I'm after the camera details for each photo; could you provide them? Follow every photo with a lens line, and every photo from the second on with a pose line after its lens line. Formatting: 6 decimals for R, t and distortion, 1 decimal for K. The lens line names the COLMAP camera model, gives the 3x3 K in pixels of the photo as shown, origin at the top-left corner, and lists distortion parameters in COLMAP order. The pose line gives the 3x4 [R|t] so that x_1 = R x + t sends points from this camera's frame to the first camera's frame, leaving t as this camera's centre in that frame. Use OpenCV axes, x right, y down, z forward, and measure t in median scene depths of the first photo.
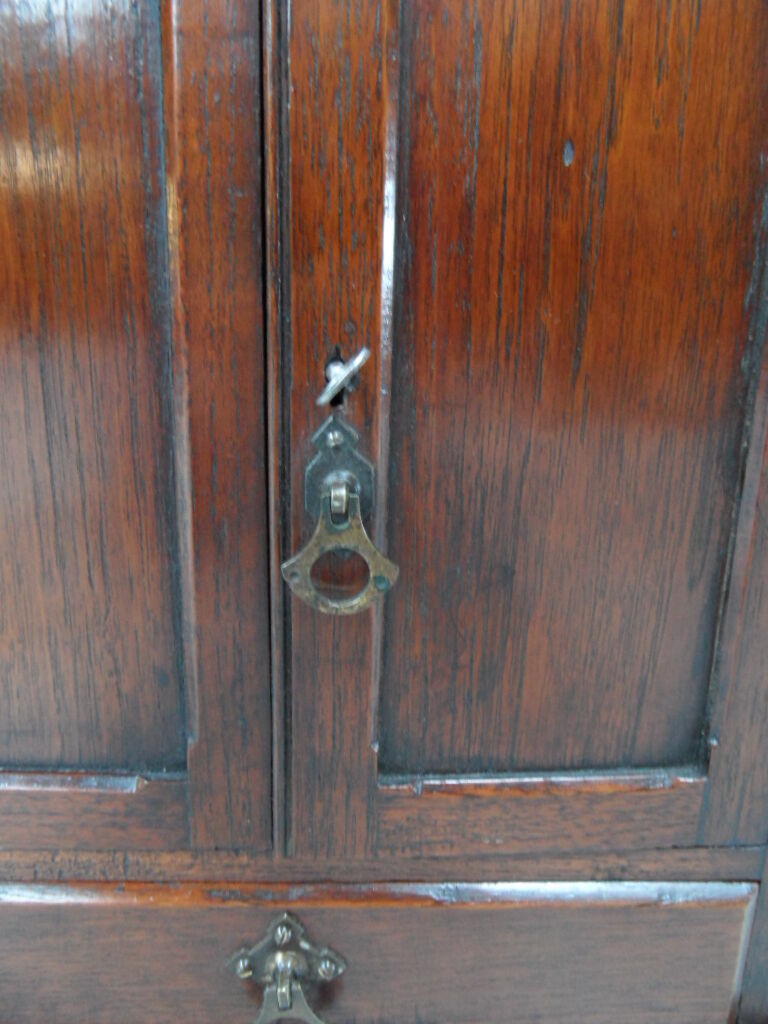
lens RADIAL K [[751.8, 0, 377.2], [0, 751.8, 517.1], [0, 0, 1]] dist [-0.023387, 0.000858]
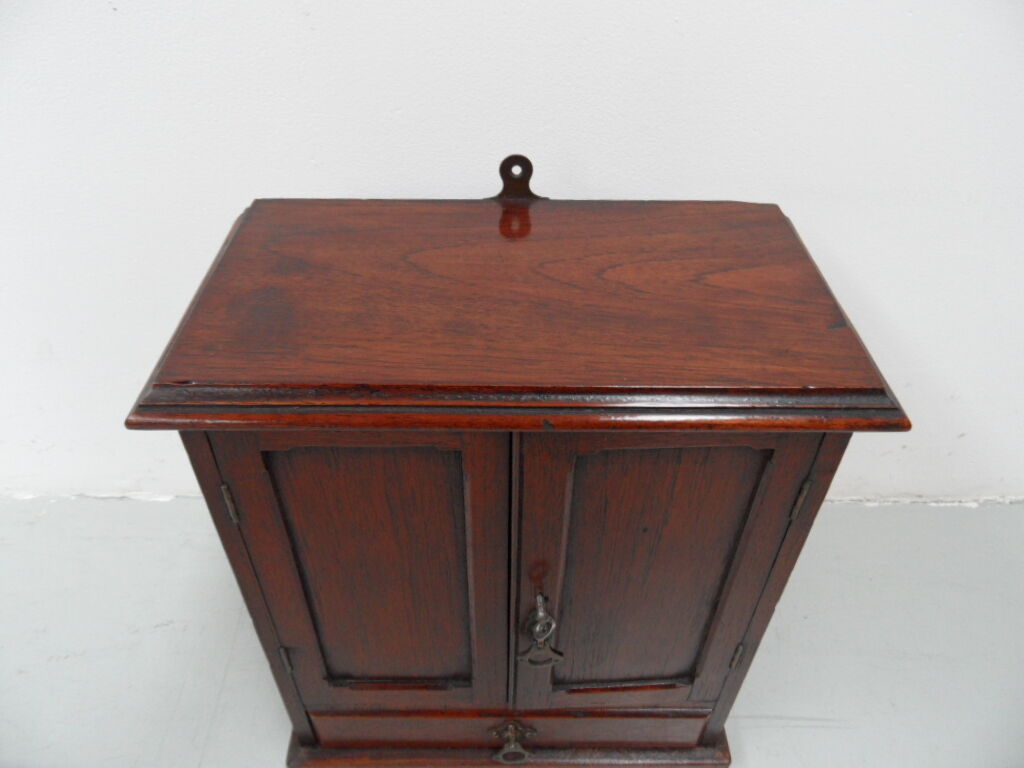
lens RADIAL K [[751.8, 0, 515.3], [0, 751.8, 381.4], [0, 0, 1]] dist [-0.023387, 0.000858]
pose [[0.999893, 0.004052, -0.014026, -0.085772], [0.002778, 0.890355, 0.455259, -1.588538], [0.014333, -0.455250, 0.890248, -0.671650]]
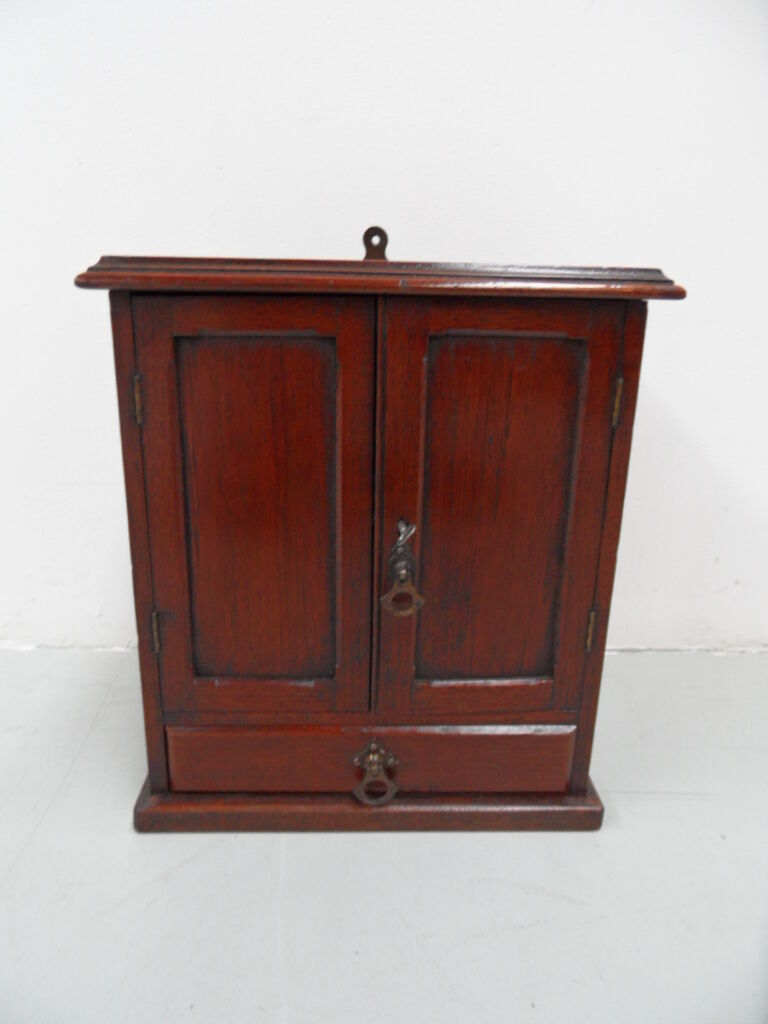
lens RADIAL K [[751.8, 0, 377.2], [0, 751.8, 517.1], [0, 0, 1]] dist [-0.023387, 0.000858]
pose [[0.999978, -0.004435, 0.004940, -0.126952], [0.004064, 0.997335, 0.072843, -0.347465], [-0.005250, -0.072821, 0.997331, -1.351583]]
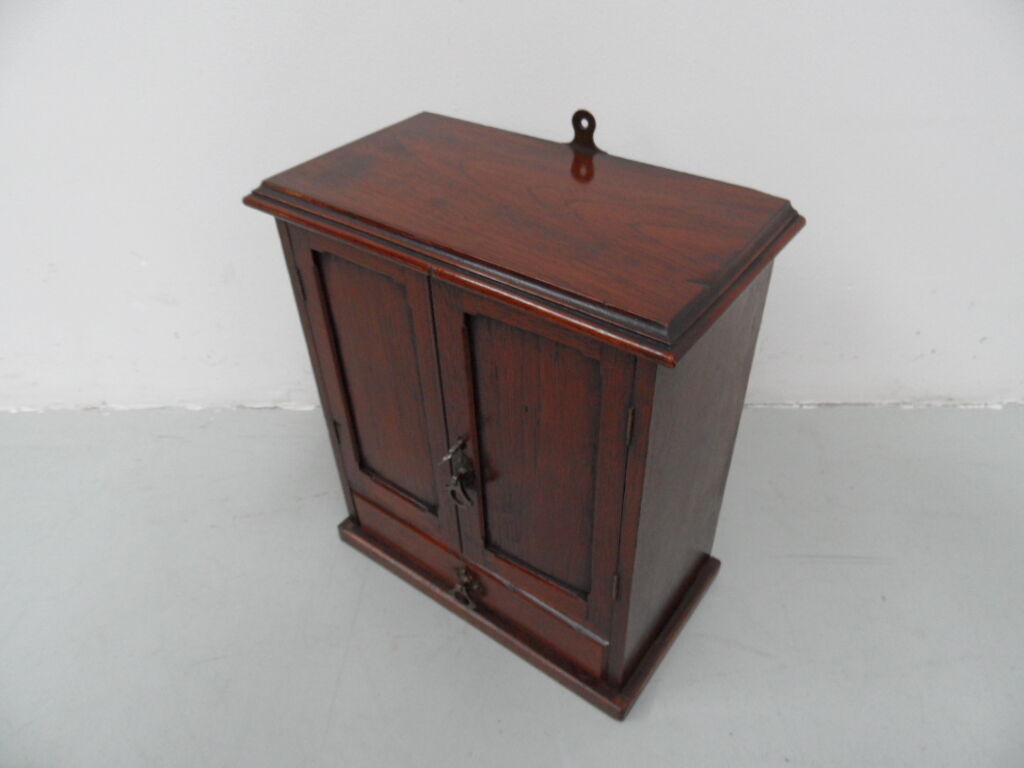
lens RADIAL K [[751.8, 0, 515.3], [0, 751.8, 381.4], [0, 0, 1]] dist [-0.023387, 0.000858]
pose [[0.784339, 0.350568, -0.511776, 1.331499], [-0.100390, 0.885861, 0.452960, -1.517655], [0.612156, -0.303897, 0.730008, -0.840487]]
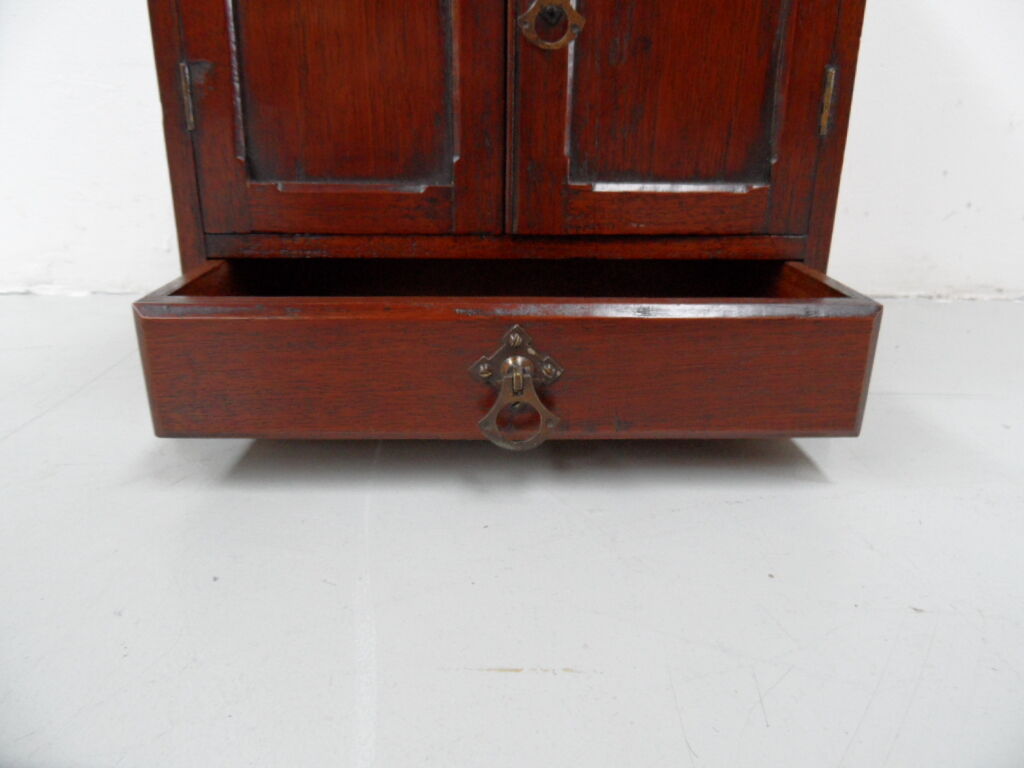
lens RADIAL K [[751.8, 0, 515.3], [0, 751.8, 381.4], [0, 0, 1]] dist [-0.023387, 0.000858]
pose [[0.999927, -0.012094, -0.000219, -0.120255], [0.012052, 0.994543, 0.103632, 0.608674], [-0.001035, -0.103627, 0.994616, -0.681016]]
